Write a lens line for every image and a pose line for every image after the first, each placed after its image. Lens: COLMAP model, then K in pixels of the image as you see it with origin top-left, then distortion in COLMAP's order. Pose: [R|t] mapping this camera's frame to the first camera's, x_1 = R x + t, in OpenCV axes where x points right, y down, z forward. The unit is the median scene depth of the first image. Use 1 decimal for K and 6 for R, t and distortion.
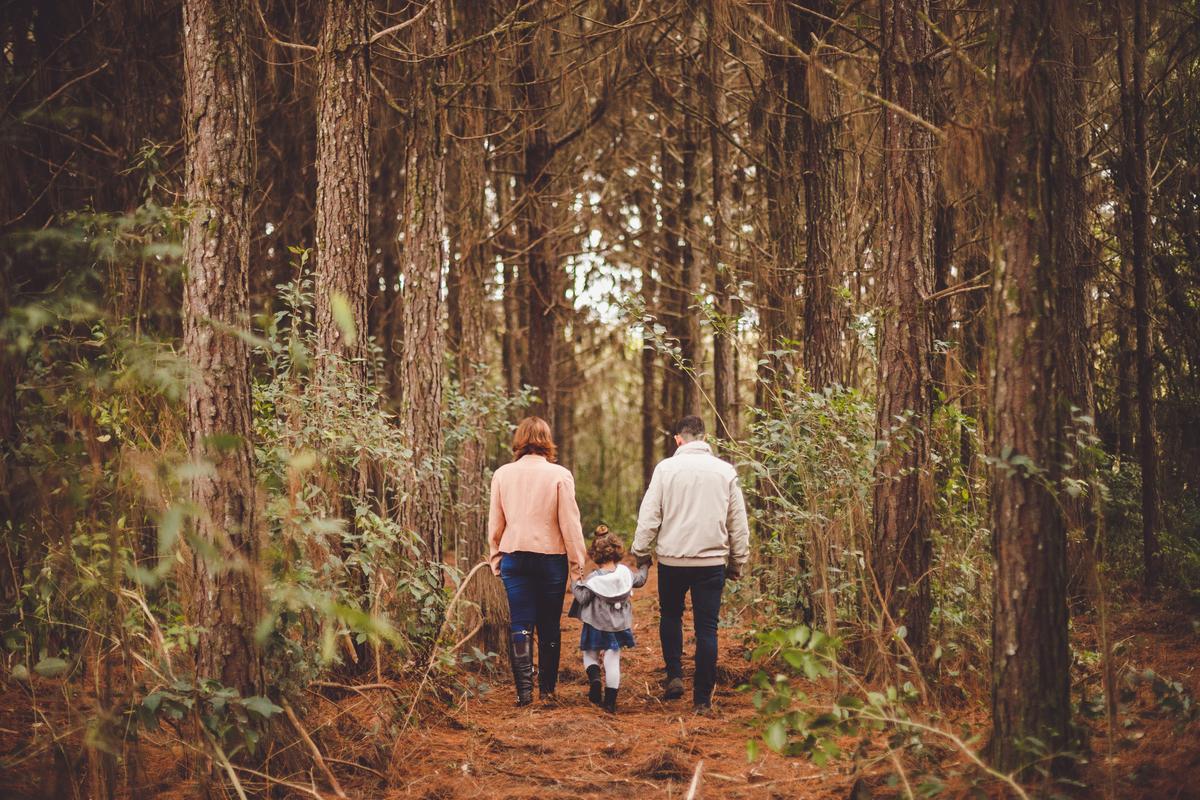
lens RADIAL K [[1757.4, 0, 600.0], [0, 1757.4, 400.0], [0, 0, 1]] dist [-0.110107, 0.035172]
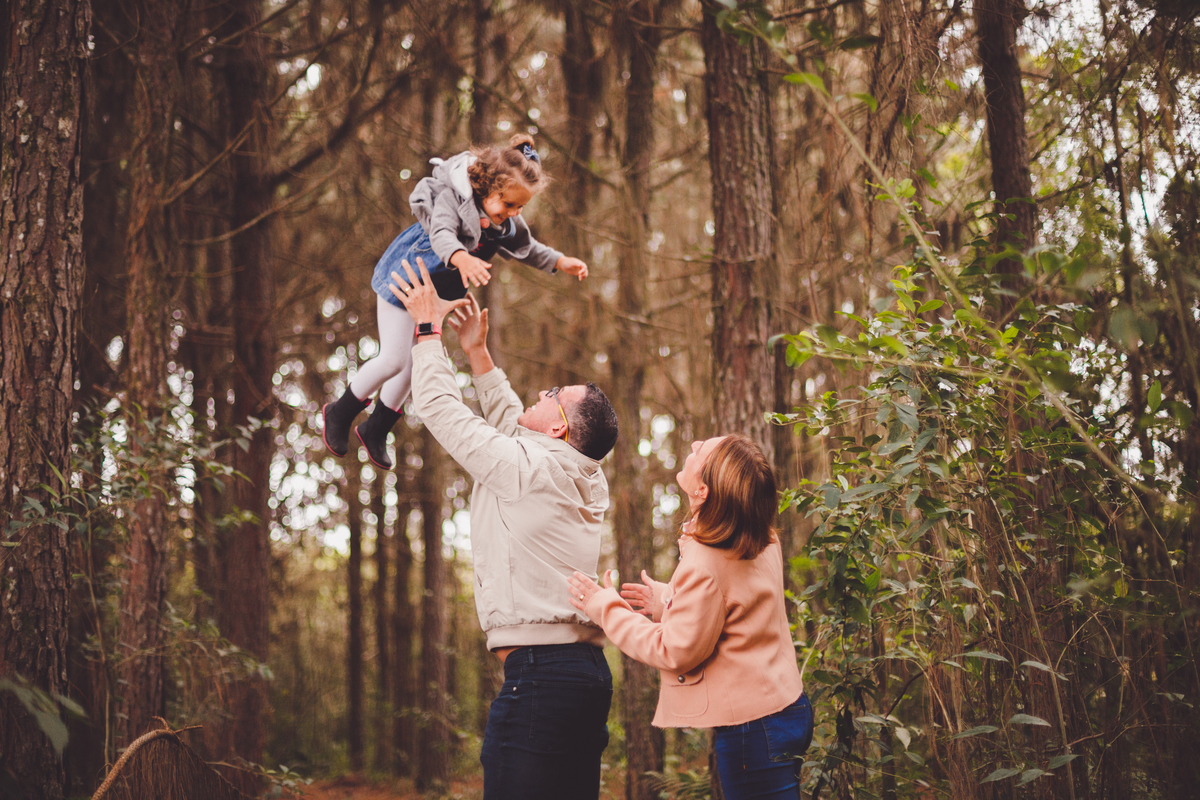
lens RADIAL K [[1757.4, 0, 600.0], [0, 1757.4, 400.0], [0, 0, 1]] dist [-0.110107, 0.035172]
pose [[0.984425, 0.011697, 0.175415, -0.027357], [0.011576, 0.991306, -0.131067, 0.052319], [-0.175423, 0.131056, 0.975731, 0.425538]]
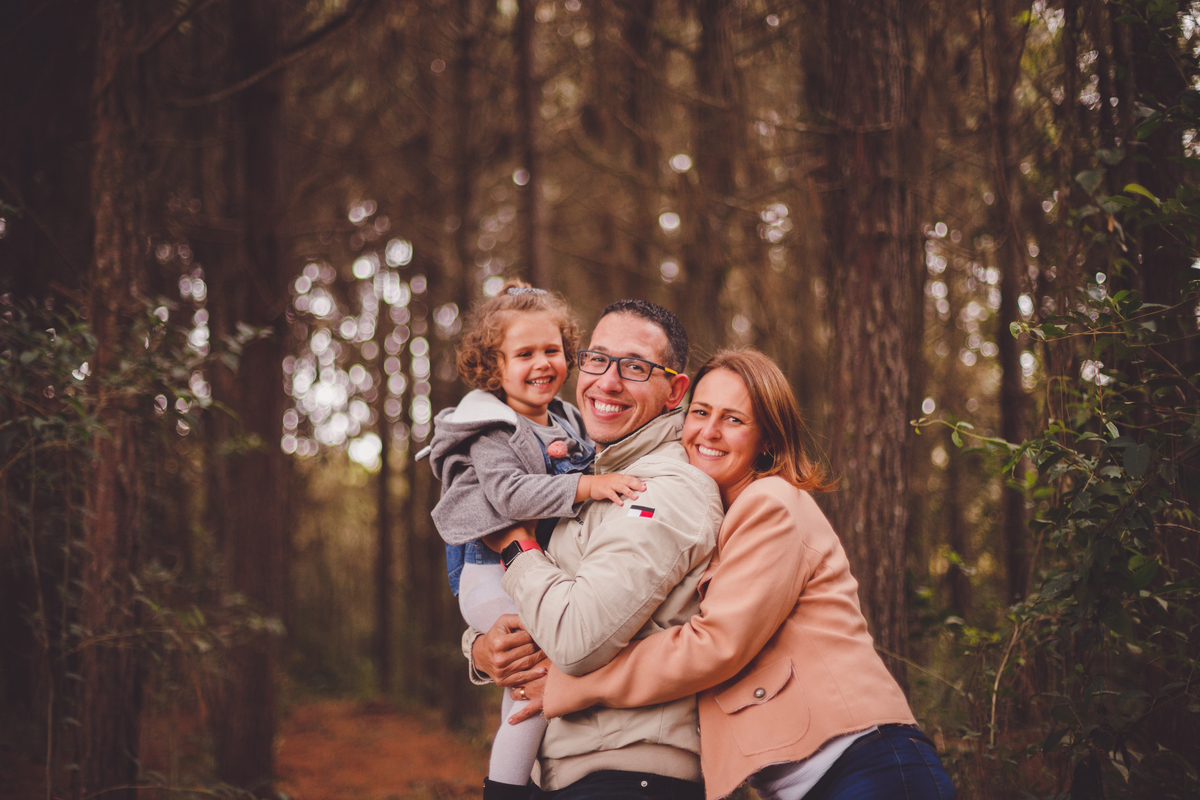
lens RADIAL K [[1757.4, 0, 600.0], [0, 1757.4, 400.0], [0, 0, 1]] dist [-0.110107, 0.035172]
pose [[0.987136, 0.010421, 0.159545, -0.021389], [0.002393, 0.996799, -0.079914, 0.037002], [-0.159867, 0.079268, 0.983951, 0.549400]]
